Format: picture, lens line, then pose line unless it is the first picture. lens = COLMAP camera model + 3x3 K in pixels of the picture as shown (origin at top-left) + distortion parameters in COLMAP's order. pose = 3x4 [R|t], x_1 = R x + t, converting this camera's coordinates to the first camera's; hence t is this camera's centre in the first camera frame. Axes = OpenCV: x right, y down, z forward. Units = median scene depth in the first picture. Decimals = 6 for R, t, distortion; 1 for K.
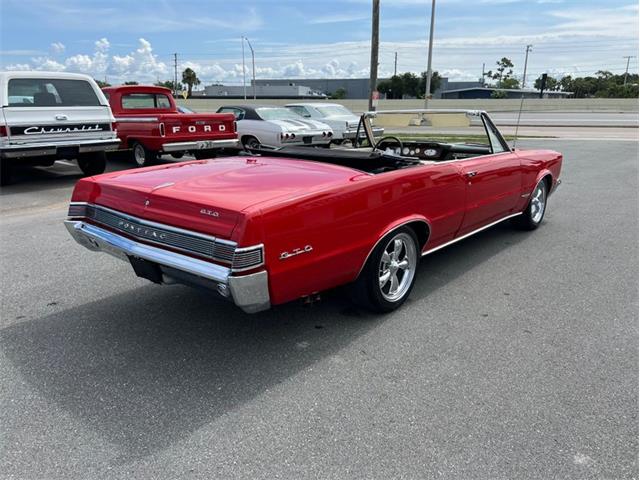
lens RADIAL K [[479.0, 0, 317.5], [0, 479.0, 241.0], [0, 0, 1]] dist [0.057560, -0.068357]
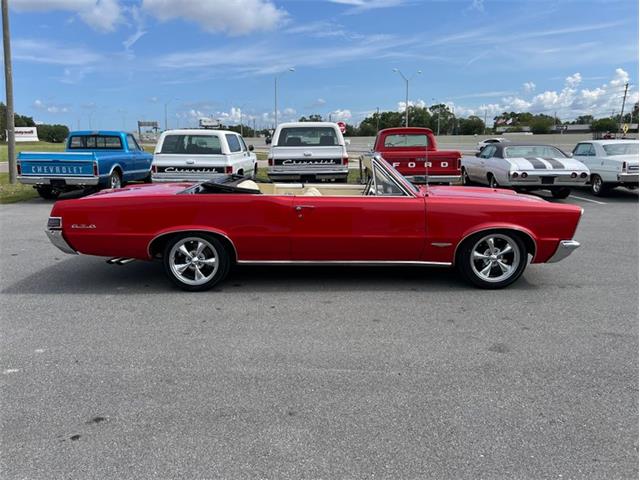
lens RADIAL K [[479.0, 0, 317.5], [0, 479.0, 241.0], [0, 0, 1]] dist [0.057560, -0.068357]
pose [[0.656170, 0.150784, -0.739395, 0.535546], [-0.200976, 0.979363, 0.021365, -0.039625], [0.727358, 0.134582, 0.672933, 0.107531]]
